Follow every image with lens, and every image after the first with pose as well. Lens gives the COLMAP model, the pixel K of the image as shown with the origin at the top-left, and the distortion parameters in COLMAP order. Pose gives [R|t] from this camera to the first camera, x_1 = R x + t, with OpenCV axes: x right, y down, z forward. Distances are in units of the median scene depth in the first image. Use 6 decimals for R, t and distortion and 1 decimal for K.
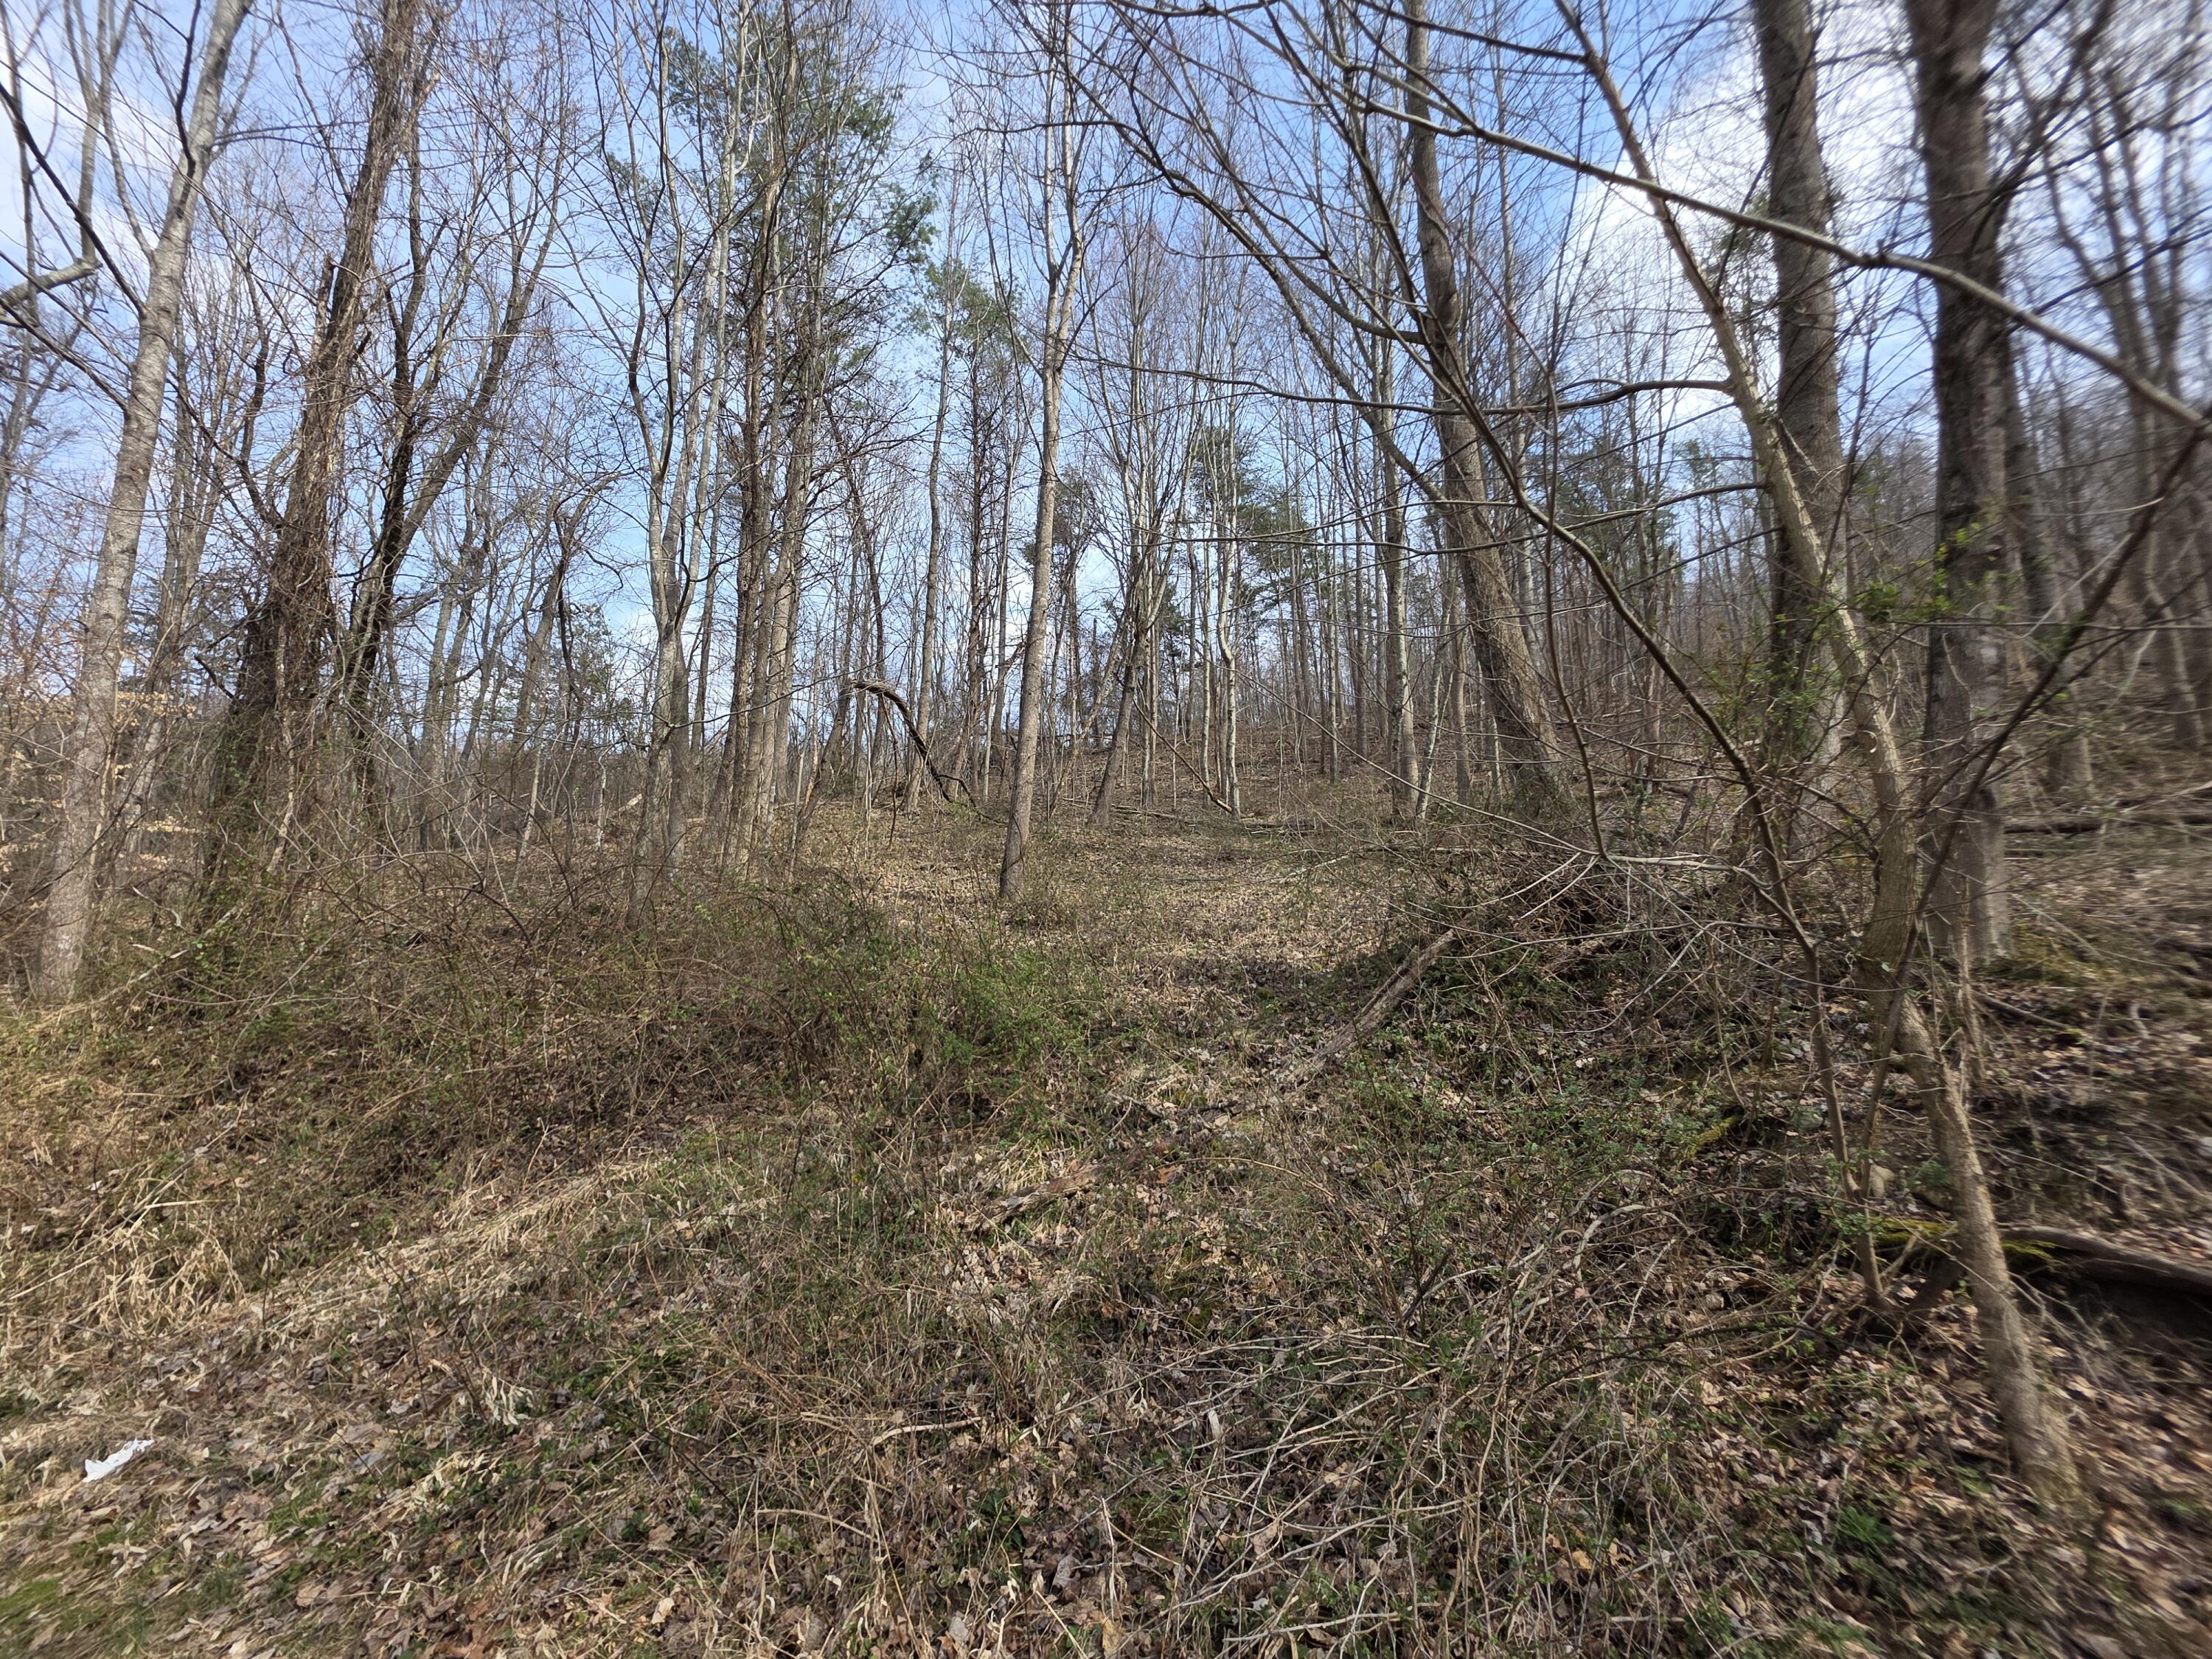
lens RADIAL K [[885.6, 0, 1103.2], [0, 885.6, 816.3], [0, 0, 1]] dist [0.000680, 0.000367]
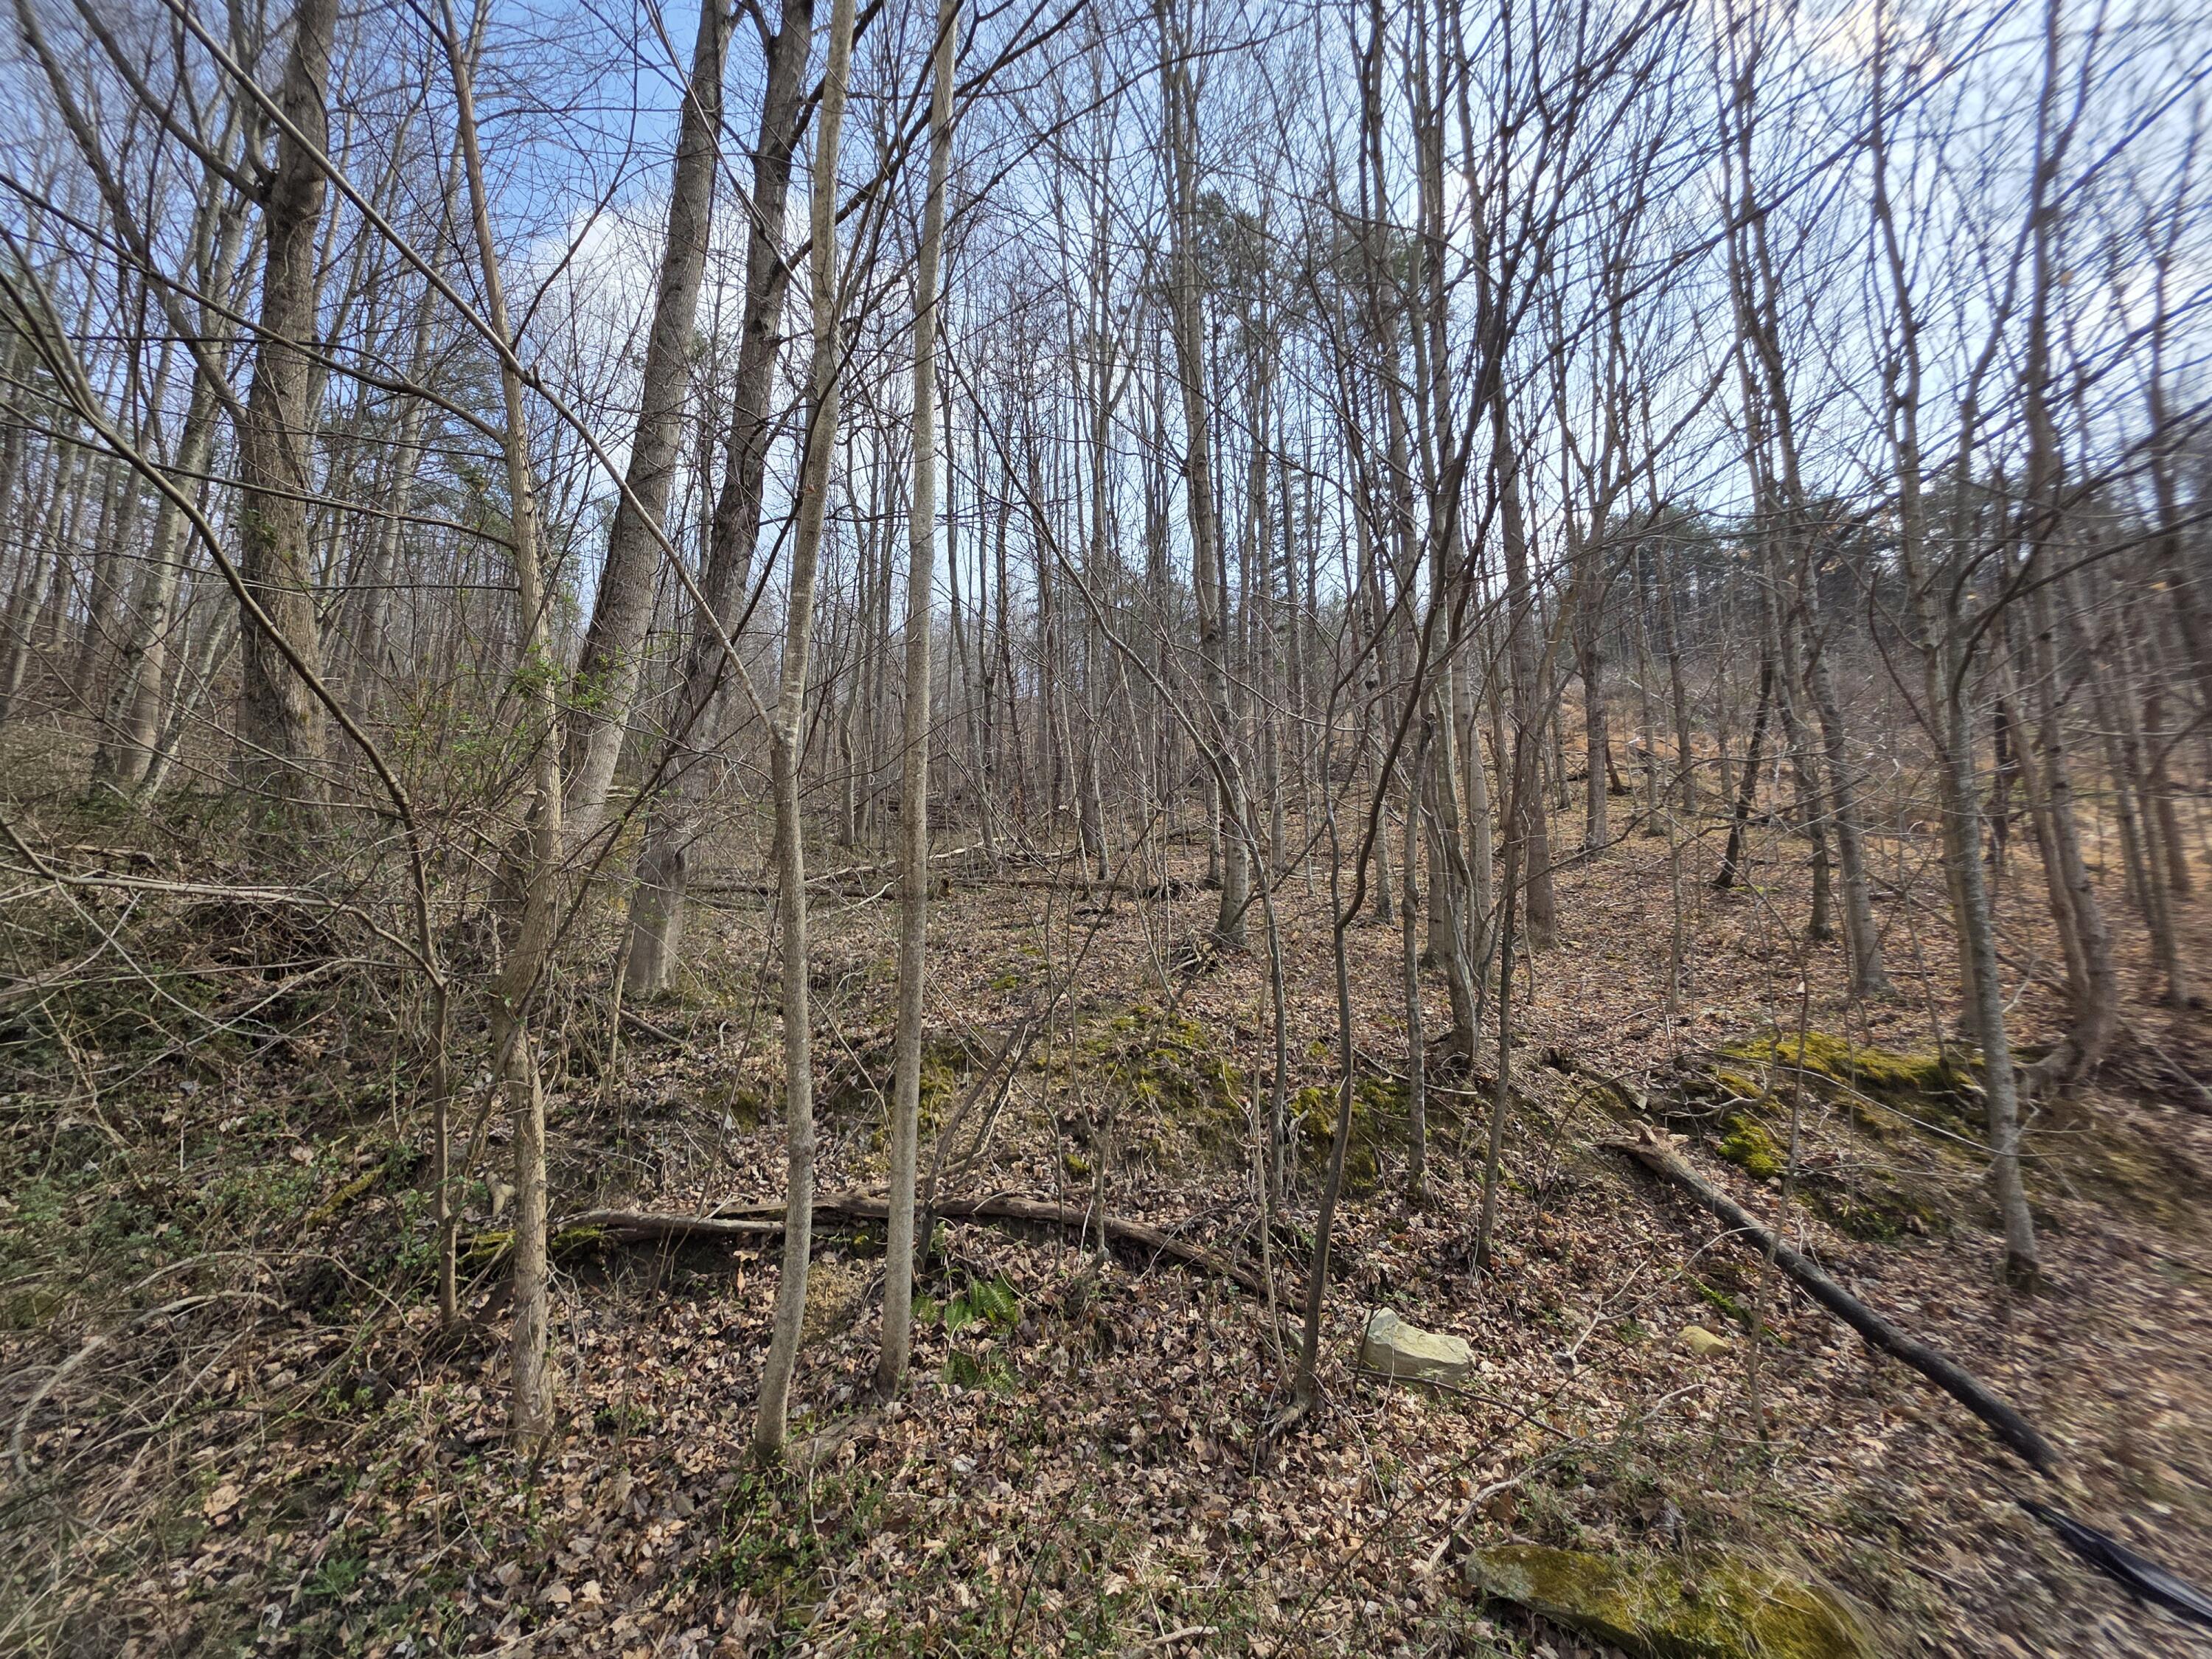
lens RADIAL K [[885.6, 0, 1103.2], [0, 885.6, 816.3], [0, 0, 1]] dist [0.000680, 0.000367]
pose [[0.404343, 0.158250, 0.900813, 0.120347], [-0.128333, 0.984990, -0.115433, -0.020291], [-0.905559, -0.068930, 0.418583, -0.090805]]
